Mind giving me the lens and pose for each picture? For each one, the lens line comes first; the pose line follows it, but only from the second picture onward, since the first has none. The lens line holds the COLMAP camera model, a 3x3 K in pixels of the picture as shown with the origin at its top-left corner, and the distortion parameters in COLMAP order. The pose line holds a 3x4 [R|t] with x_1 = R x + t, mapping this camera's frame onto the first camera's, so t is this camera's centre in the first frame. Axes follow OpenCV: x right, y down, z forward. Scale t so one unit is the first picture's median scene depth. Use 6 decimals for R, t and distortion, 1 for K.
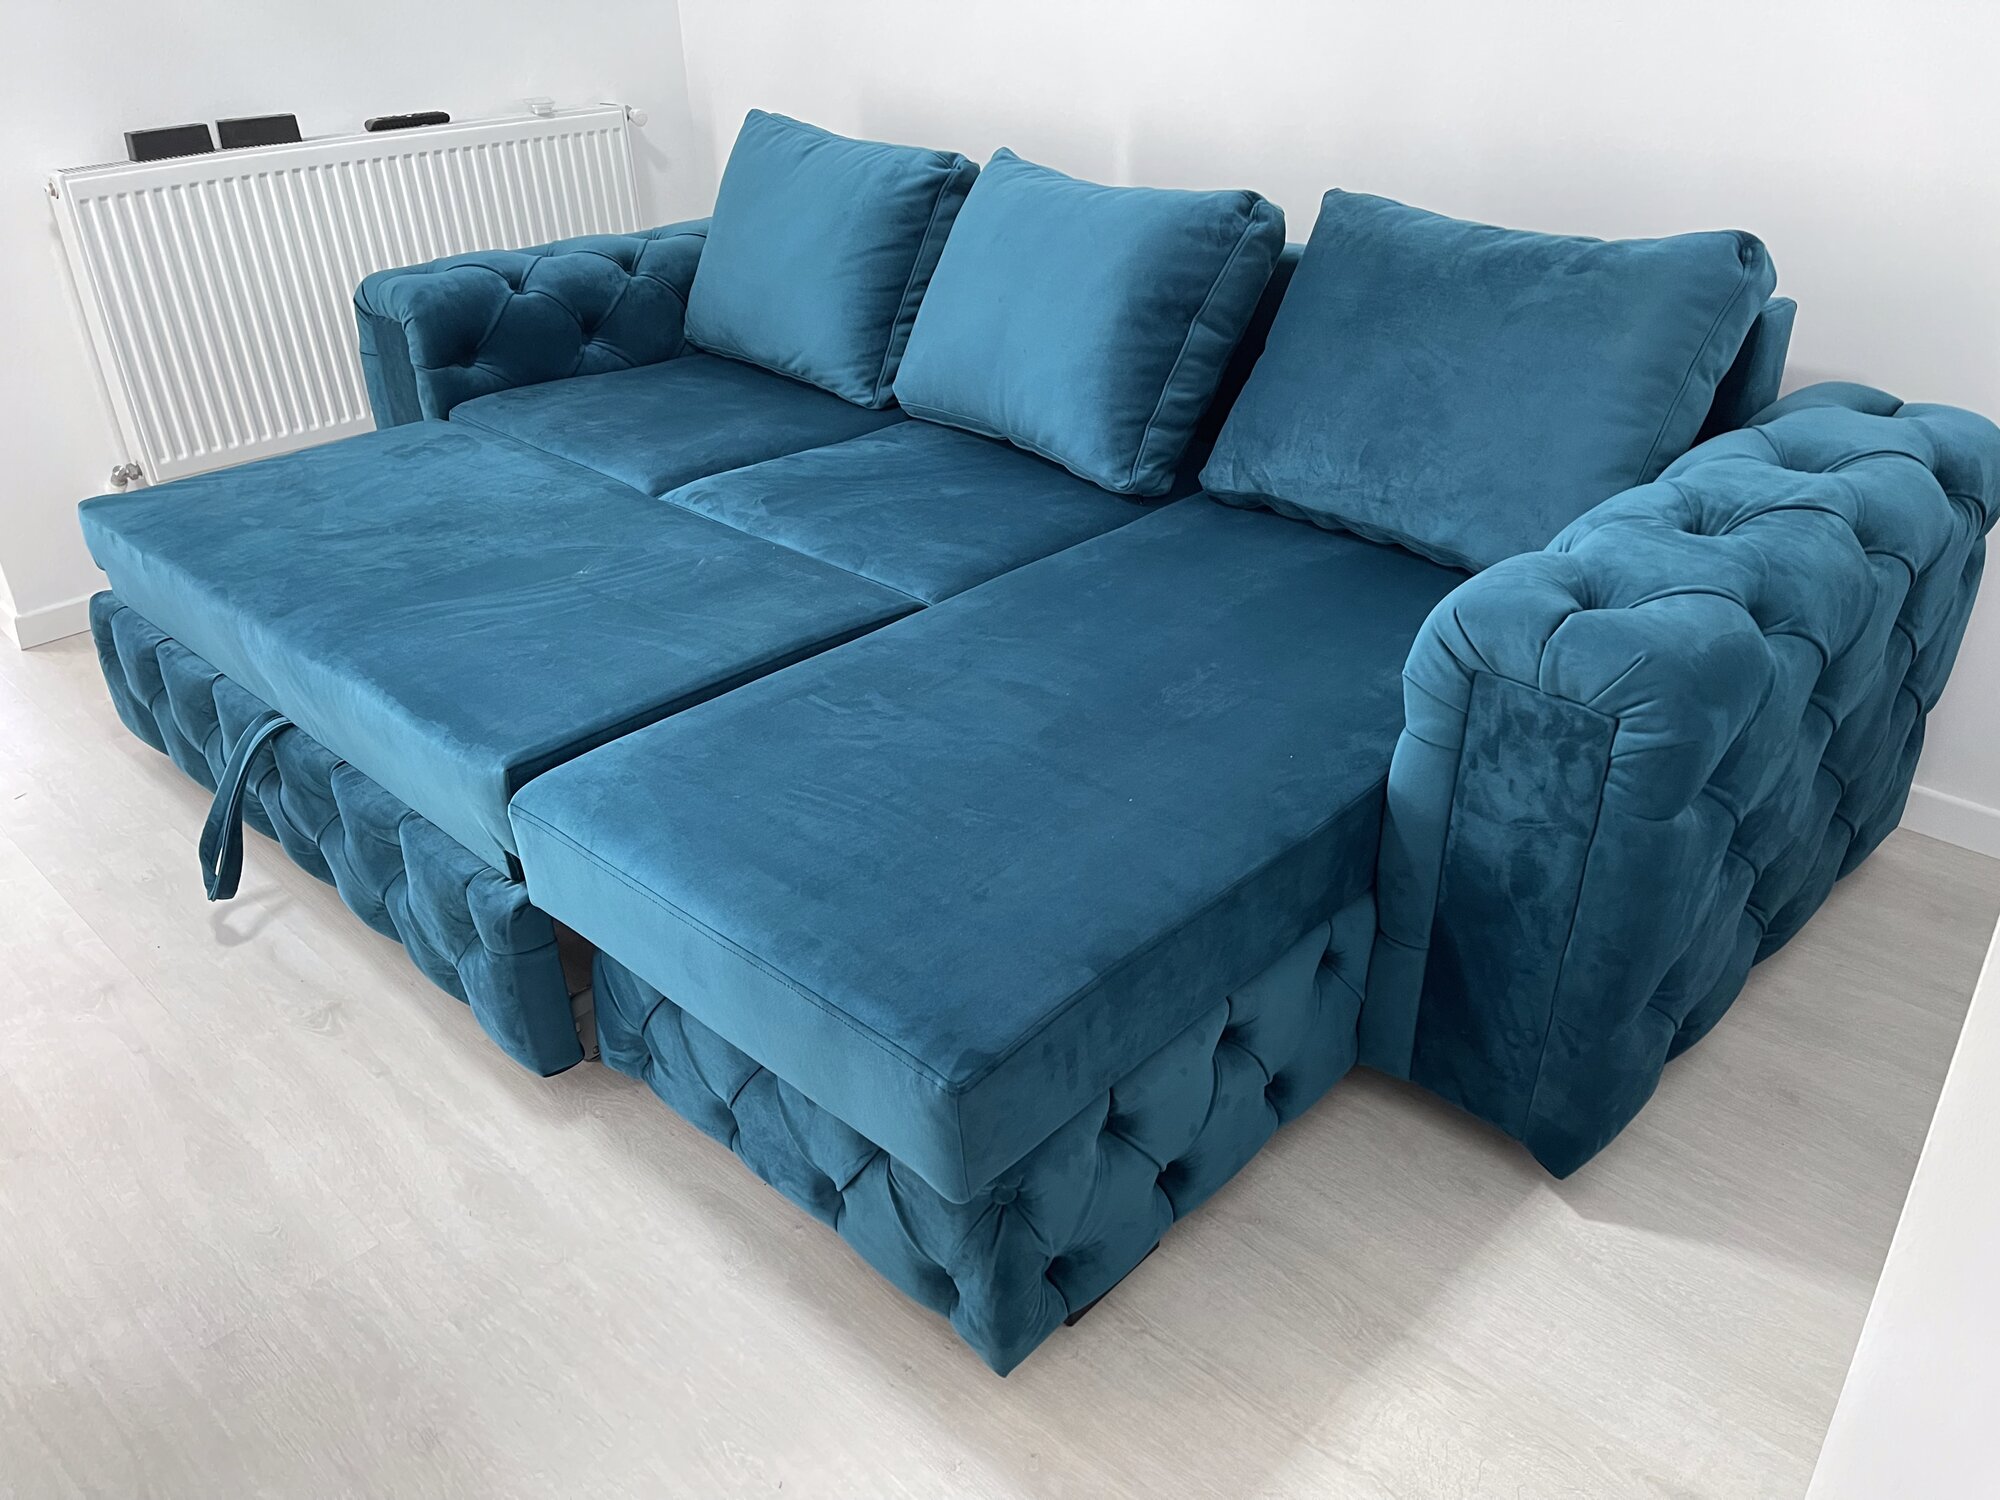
lens RADIAL K [[1466.1, 0, 1004.4], [0, 1466.1, 753.3], [0, 0, 1]] dist [0.051621, -0.045562]
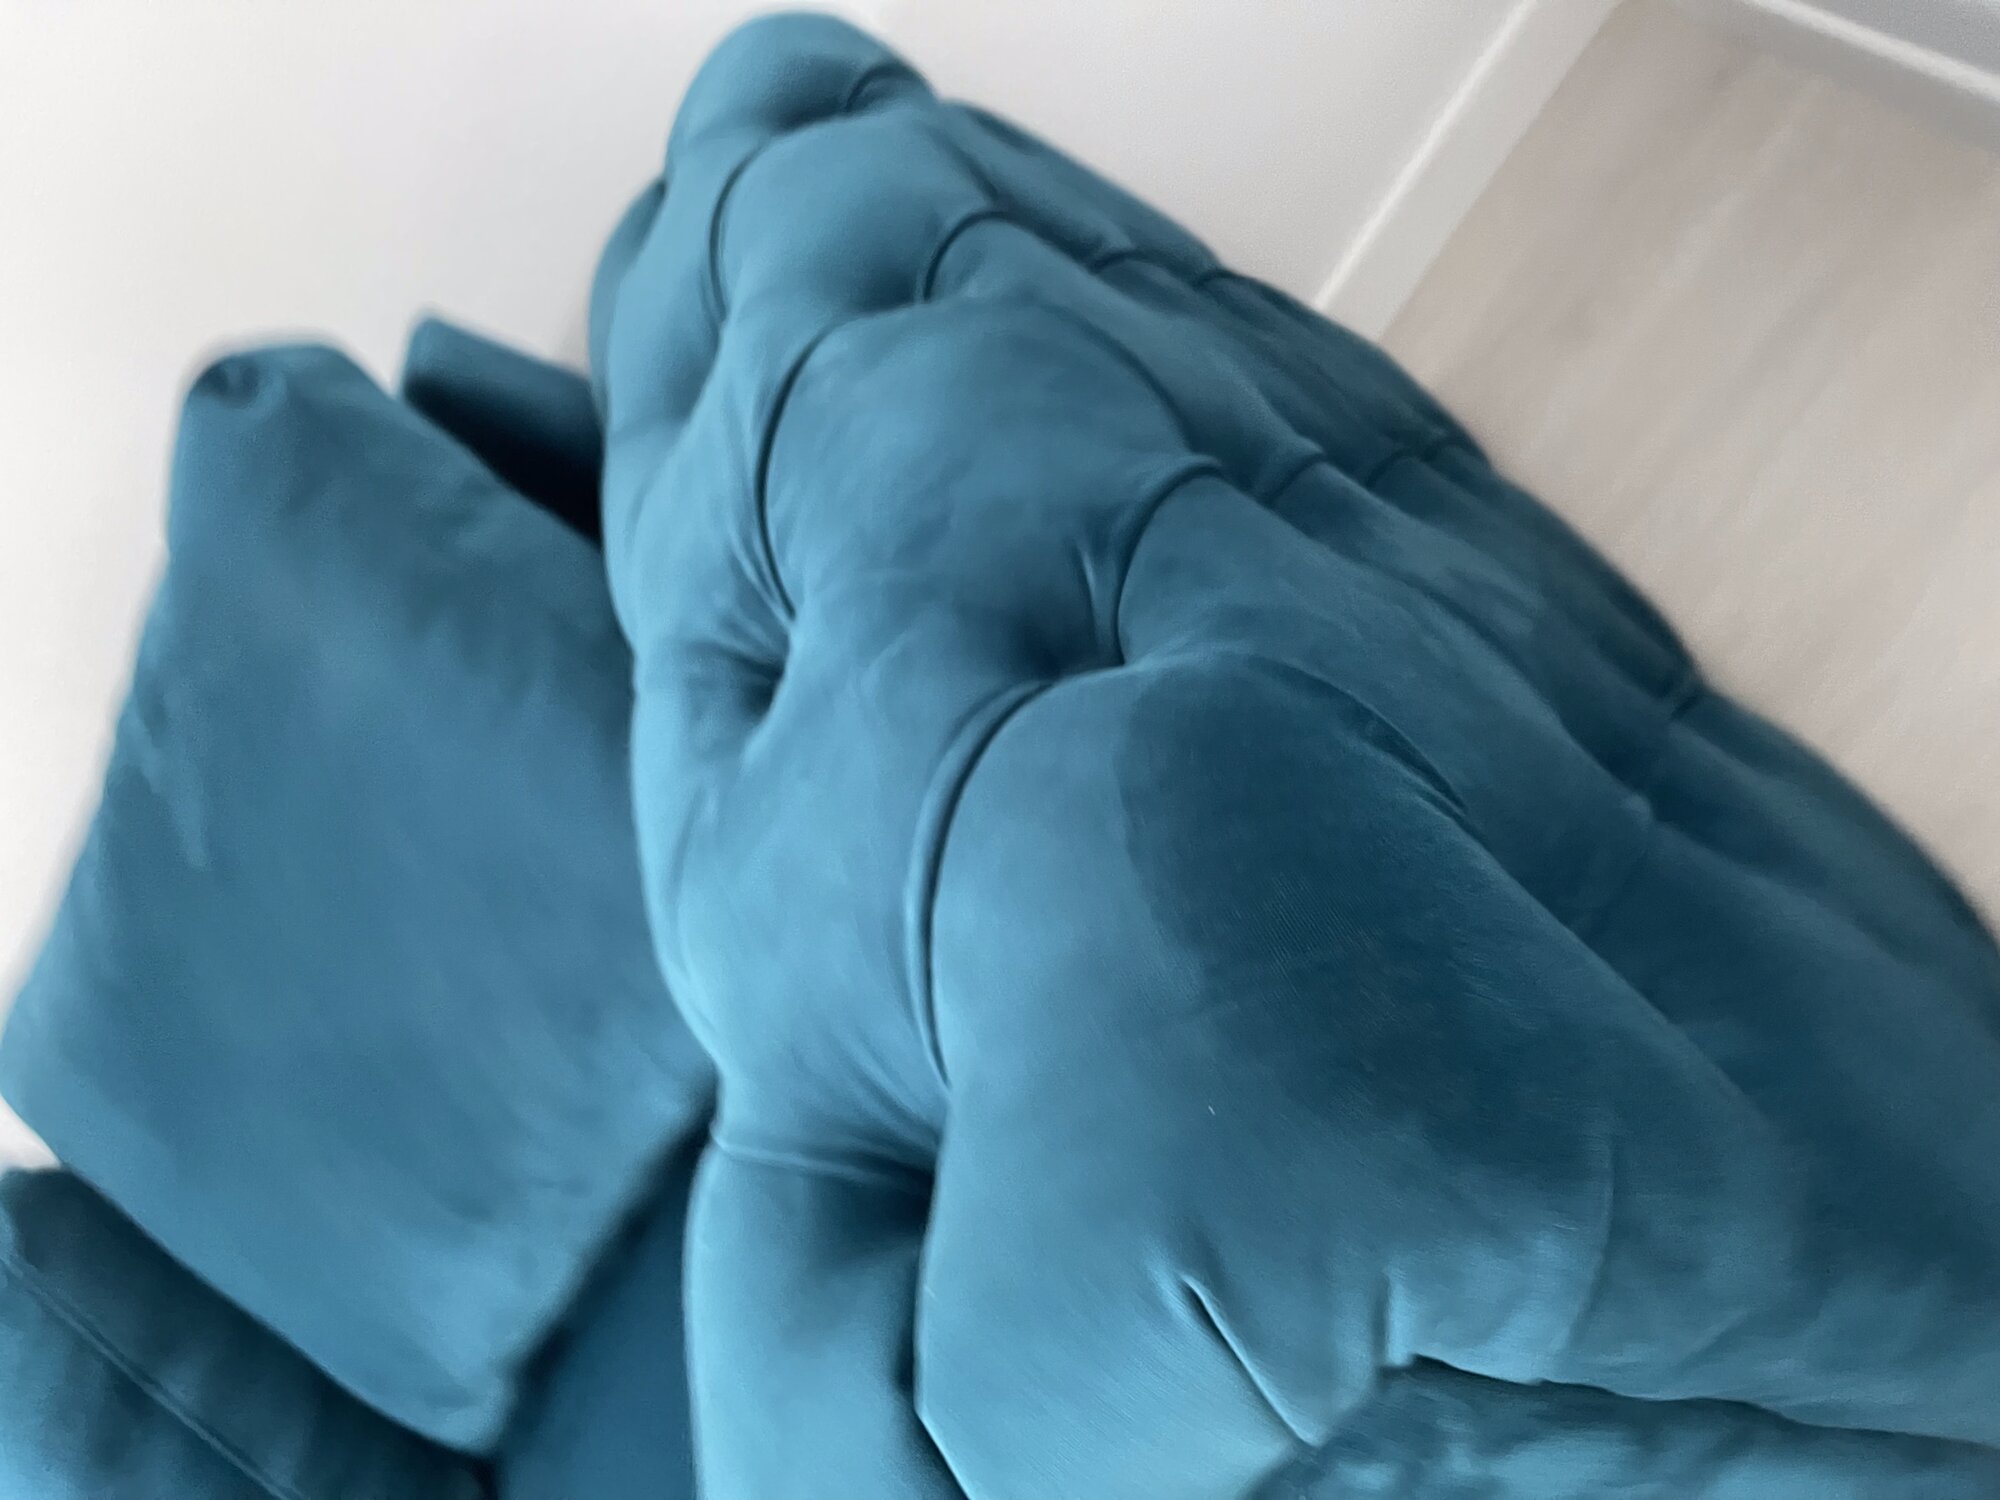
lens RADIAL K [[1549.3, 0, 1004.4], [0, 1549.3, 751.0], [0, 0, 1]] dist [-0.000683, -0.081351]
pose [[0.205244, -0.945939, 0.251145, 0.346985], [0.977182, 0.212399, 0.001414, -0.085027], [-0.054680, 0.245124, 0.967948, 0.594318]]
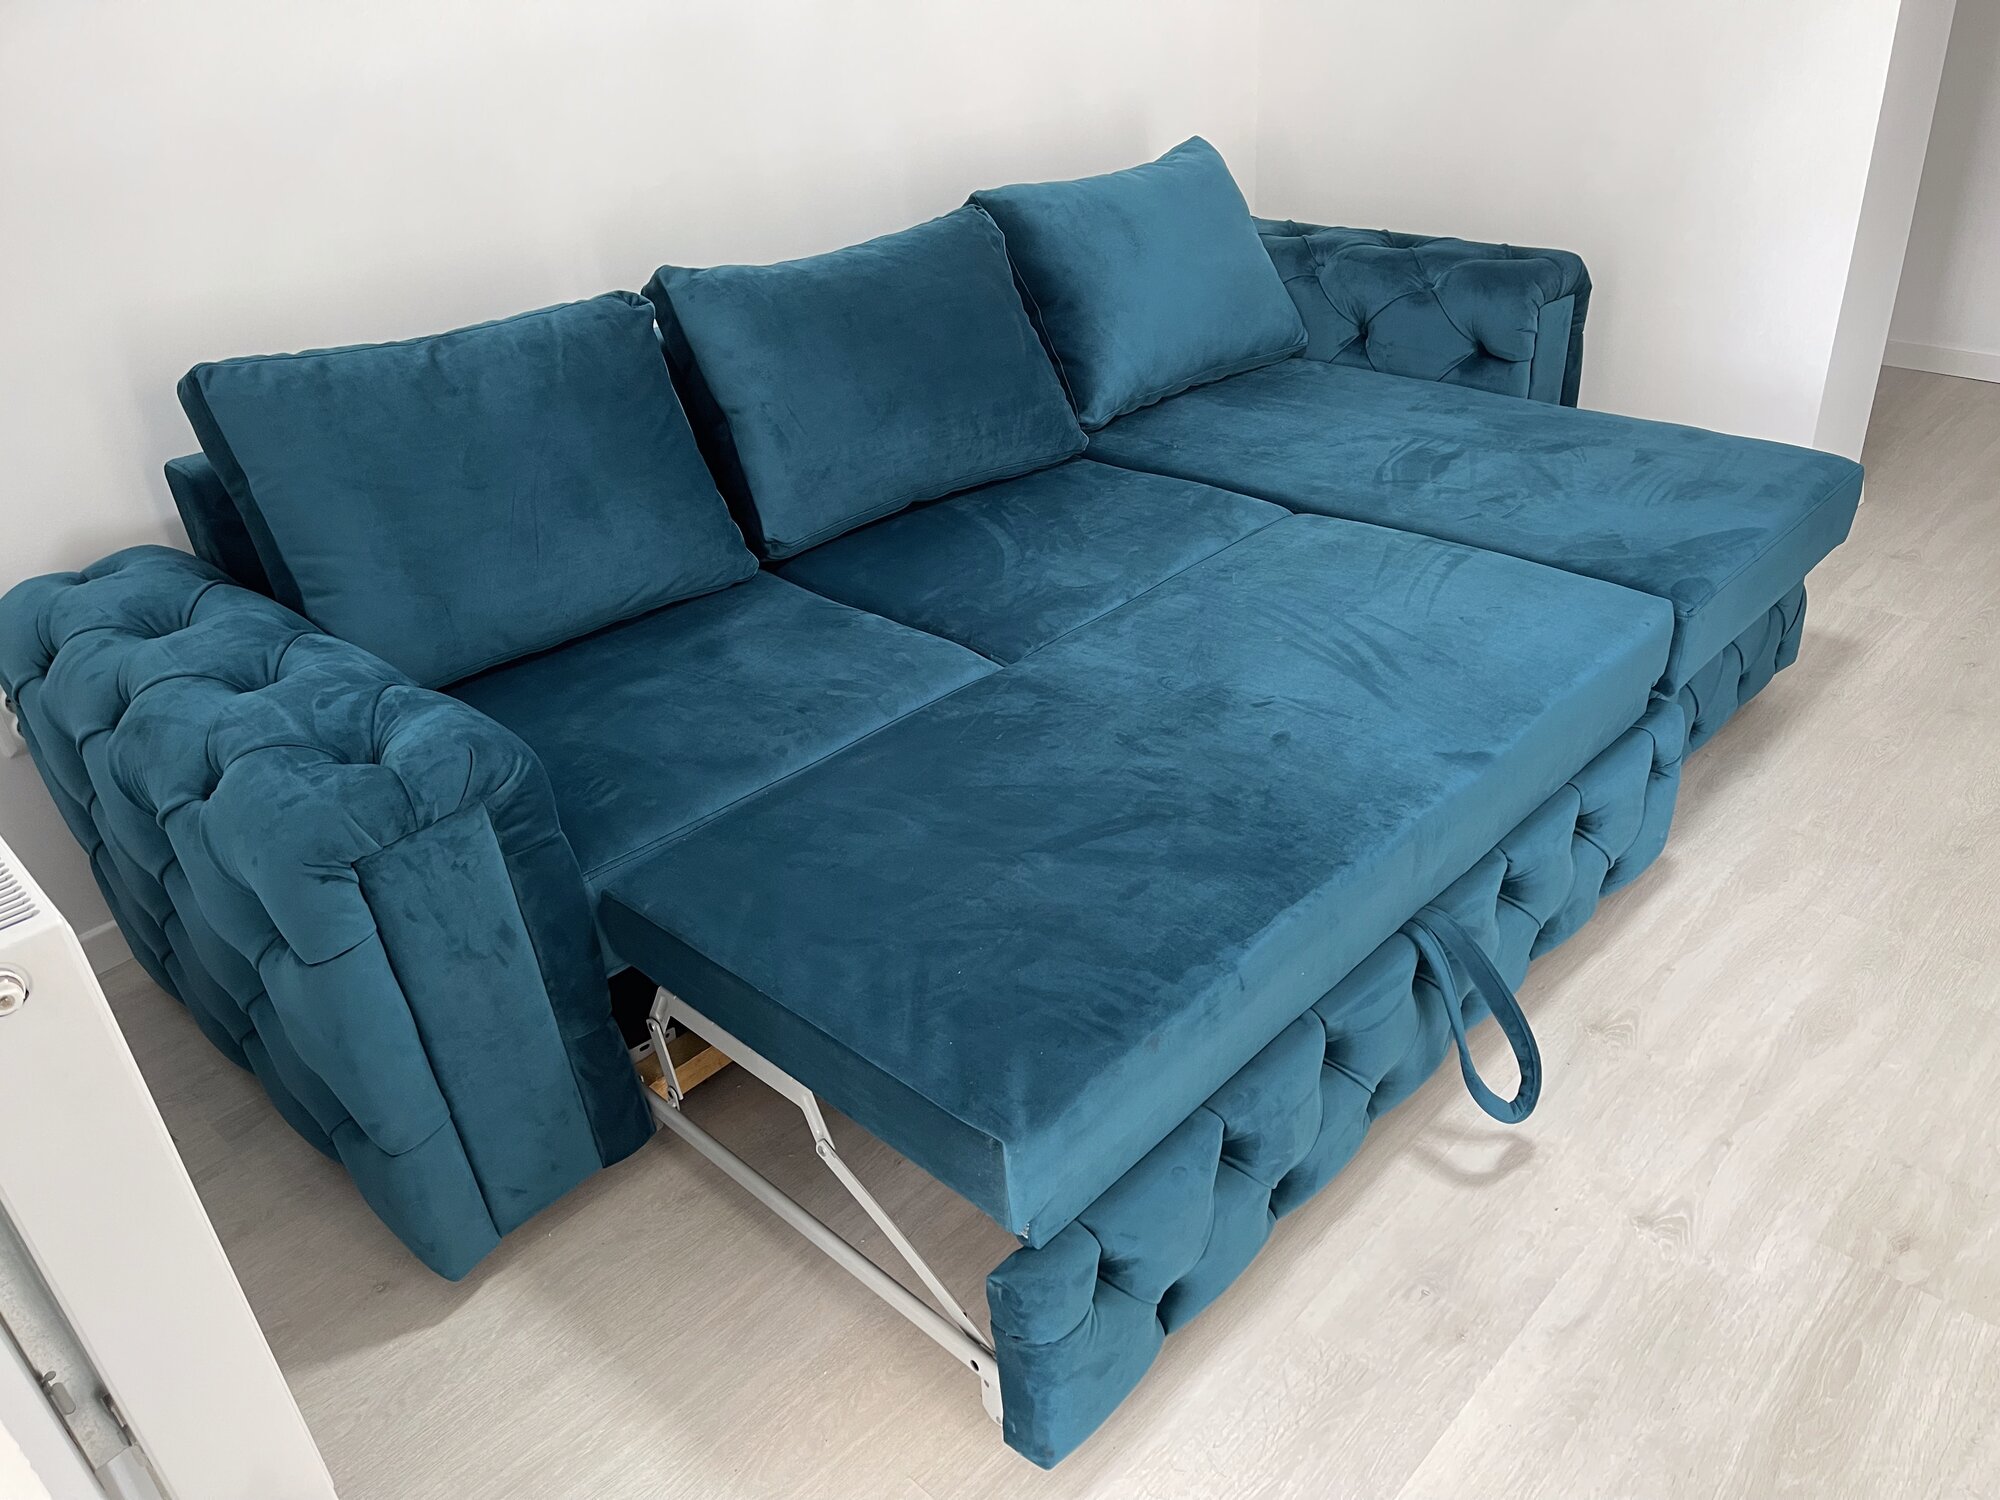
lens RADIAL K [[1466.1, 0, 1004.4], [0, 1466.1, 753.3], [0, 0, 1]] dist [0.051621, -0.045562]
pose [[0.008080, -0.475108, 0.879890, -1.463922], [0.533612, 0.746212, 0.398027, -0.684406], [-0.845691, 0.466304, 0.259553, 1.155932]]
